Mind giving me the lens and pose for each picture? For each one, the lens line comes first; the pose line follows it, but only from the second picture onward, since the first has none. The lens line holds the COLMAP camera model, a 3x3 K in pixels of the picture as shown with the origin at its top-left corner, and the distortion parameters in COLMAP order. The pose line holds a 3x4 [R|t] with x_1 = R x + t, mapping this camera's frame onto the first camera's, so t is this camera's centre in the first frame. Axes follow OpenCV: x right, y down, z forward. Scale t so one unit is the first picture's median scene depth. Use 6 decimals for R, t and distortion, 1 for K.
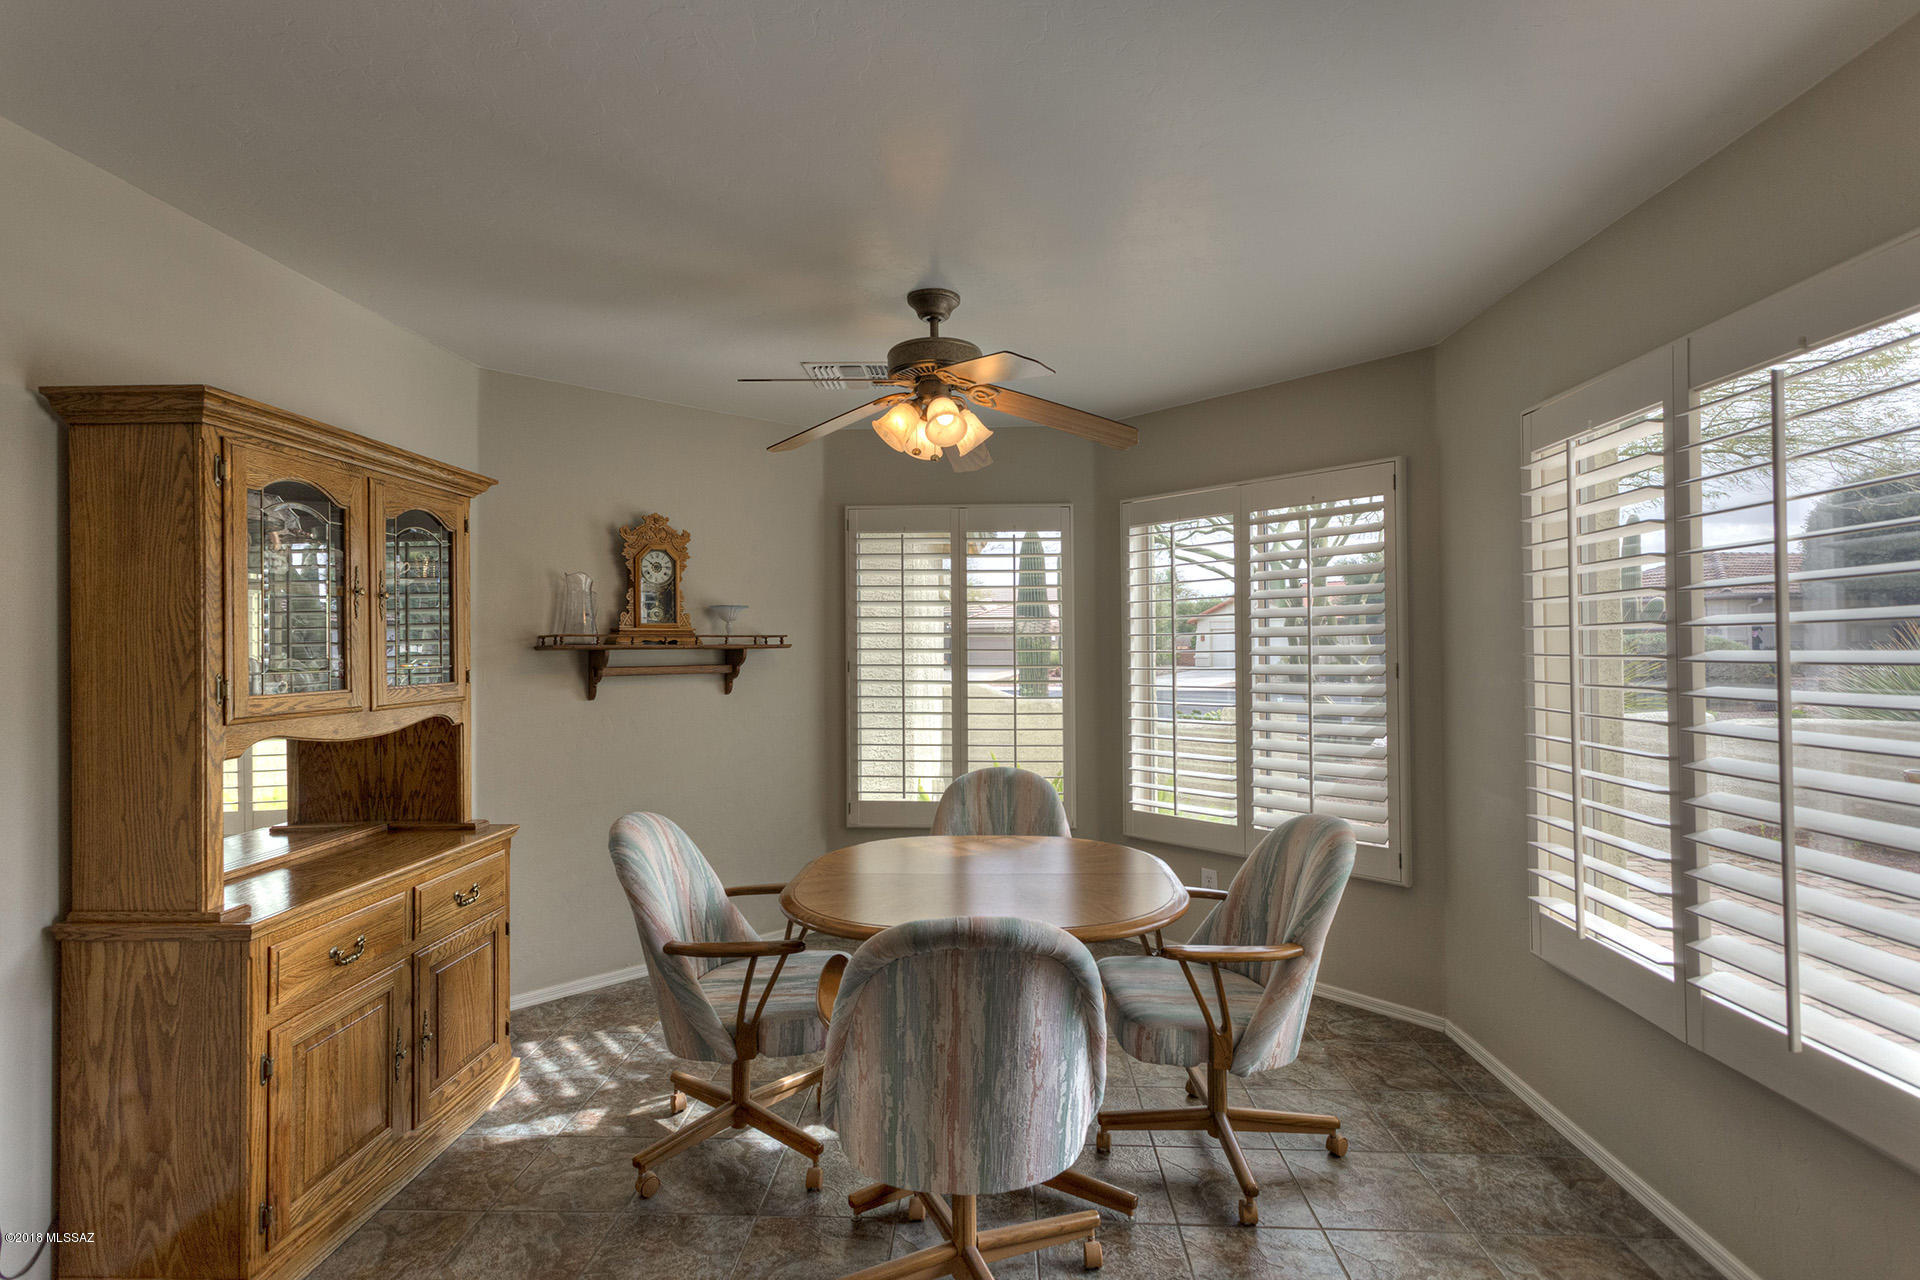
lens RADIAL K [[922.2, 0, 955.9], [0, 922.2, 642.3], [0, 0, 1]] dist [0.011042, 0.001074]
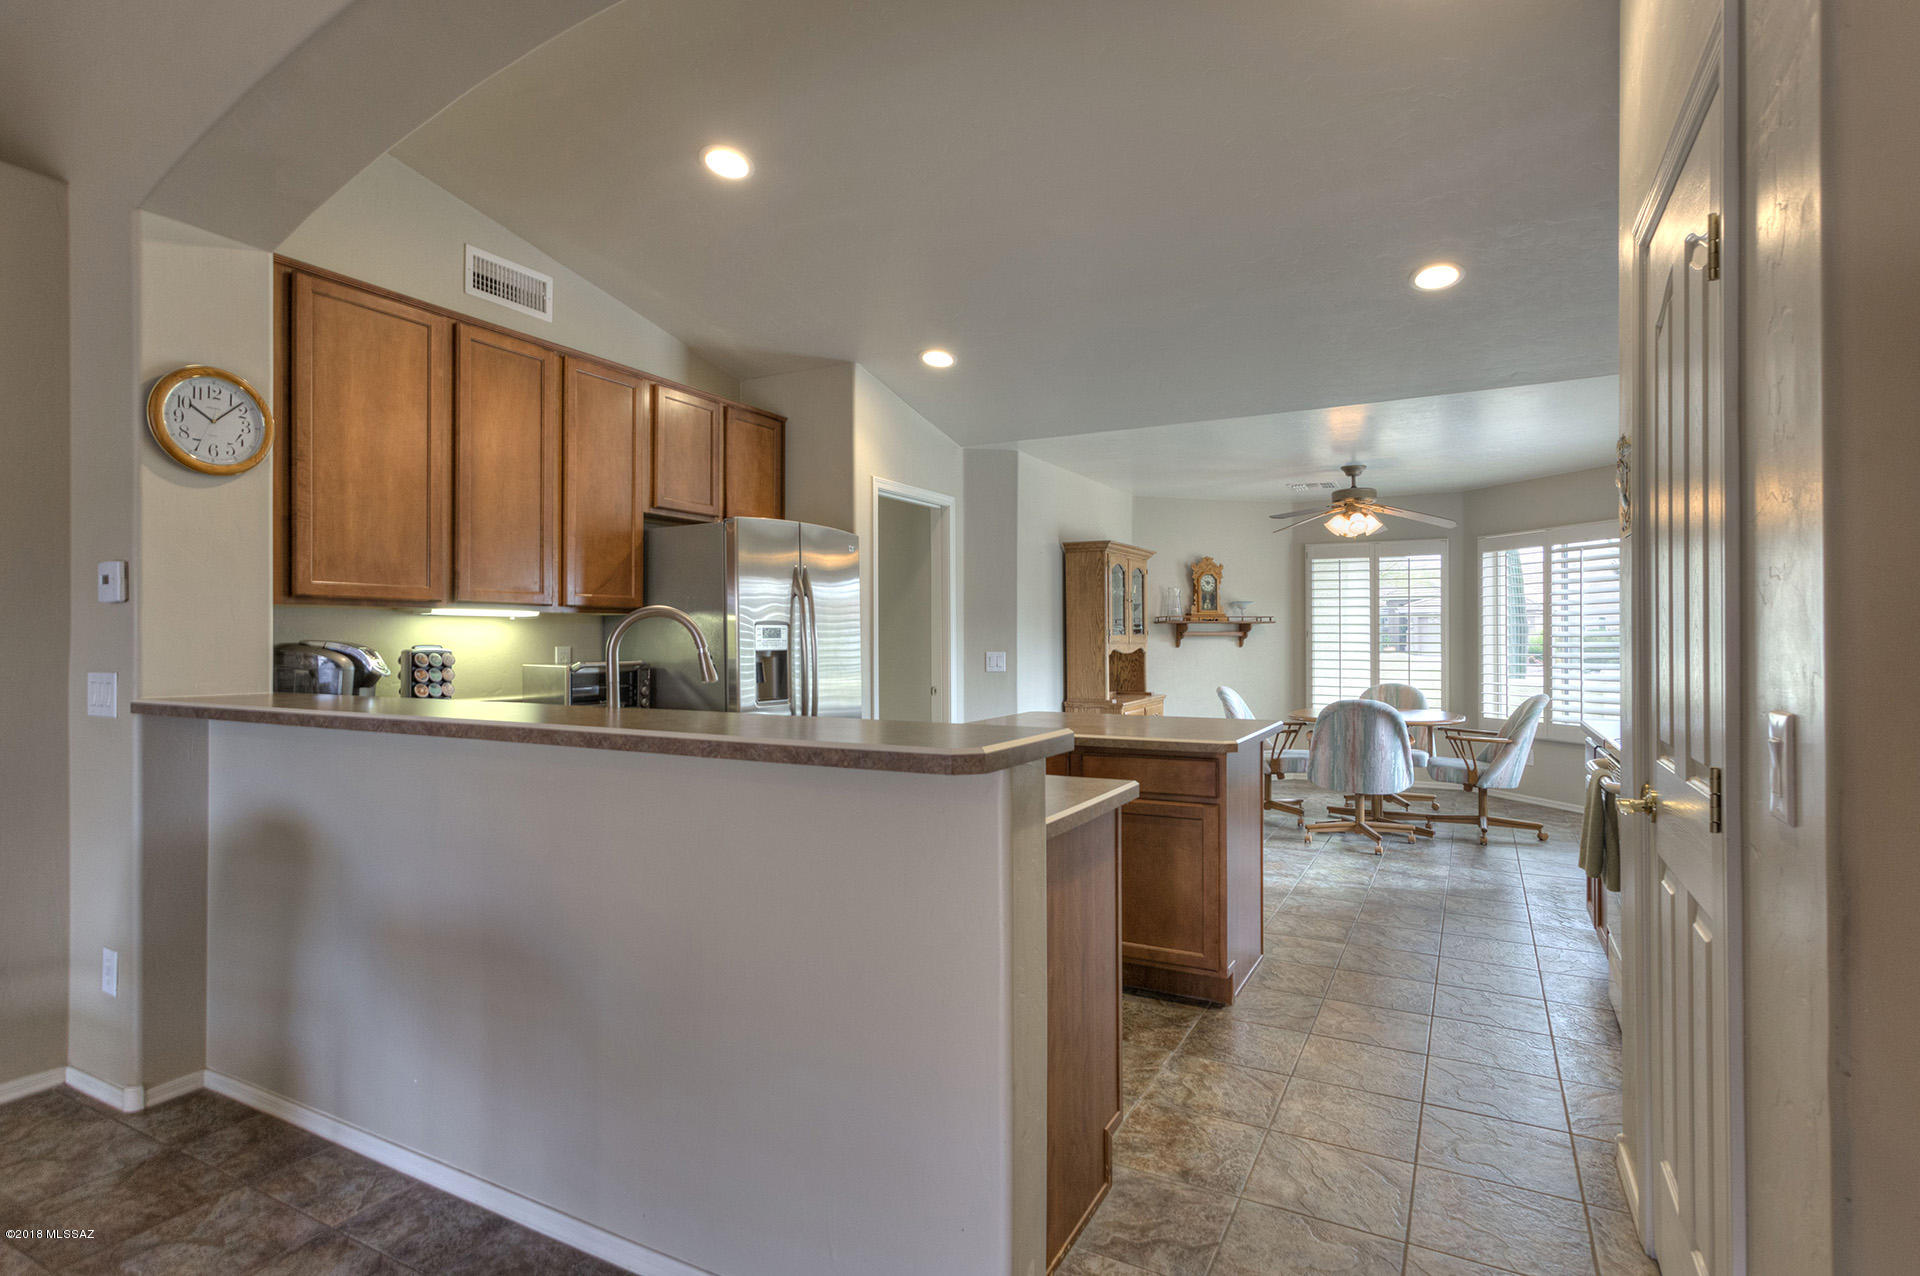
lens RADIAL K [[922.2, 0, 954.3], [0, 922.2, 635.6], [0, 0, 1]] dist [0.011042, 0.001074]
pose [[0.897164, 0.003906, -0.441679, 0.074937], [-0.000512, 0.999969, 0.007803, 0.018849], [0.441696, -0.006775, 0.897139, -1.102218]]
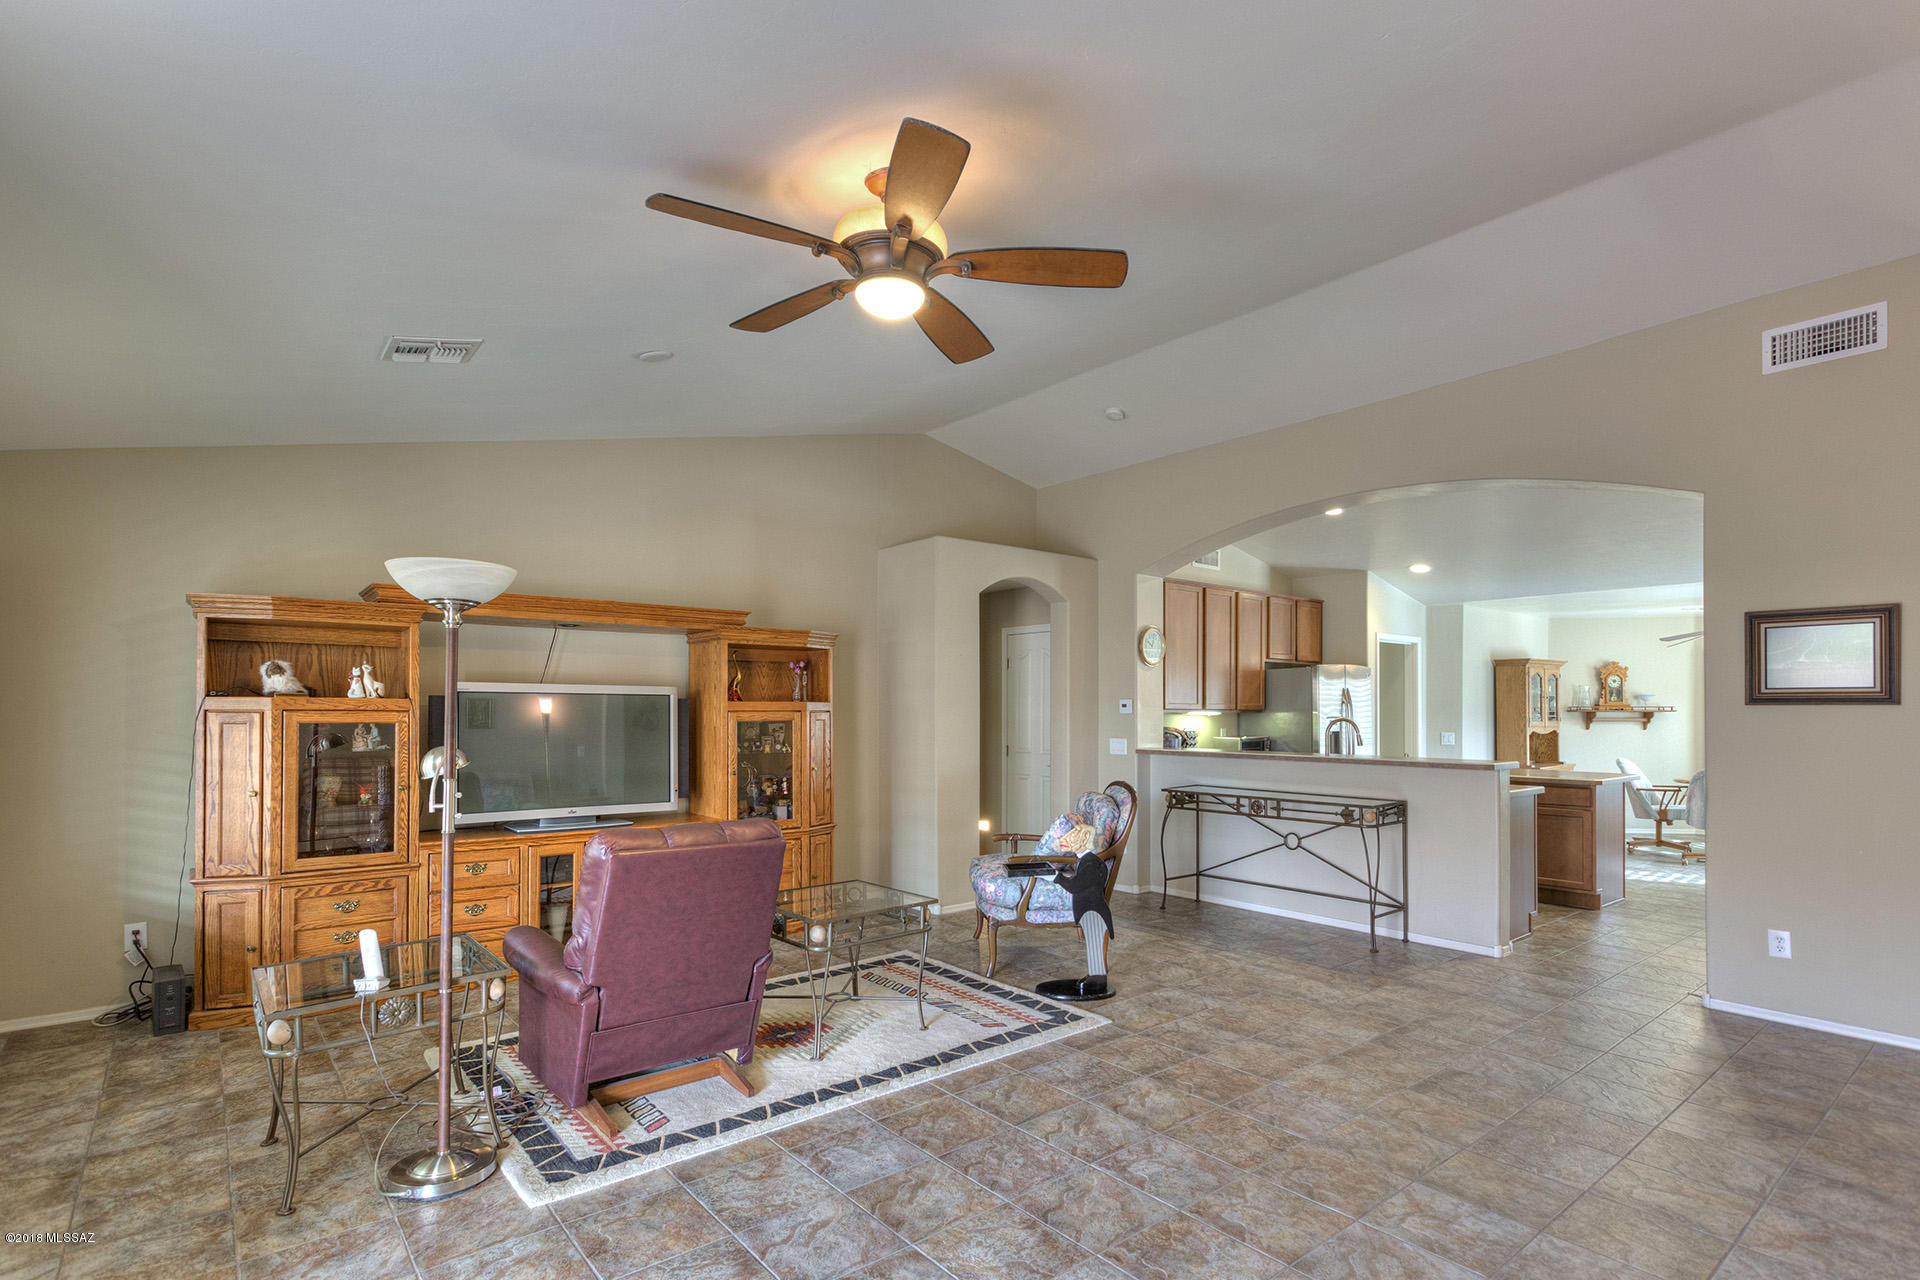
lens RADIAL K [[922.2, 0, 989.8], [0, 922.2, 704.3], [0, 0, 1]] dist [0.011042, 0.001074]
pose [[0.685698, 0.006141, -0.727861, 0.406739], [-0.001894, 0.999976, 0.006652, -0.029922], [0.727884, -0.003183, 0.685693, -2.245292]]
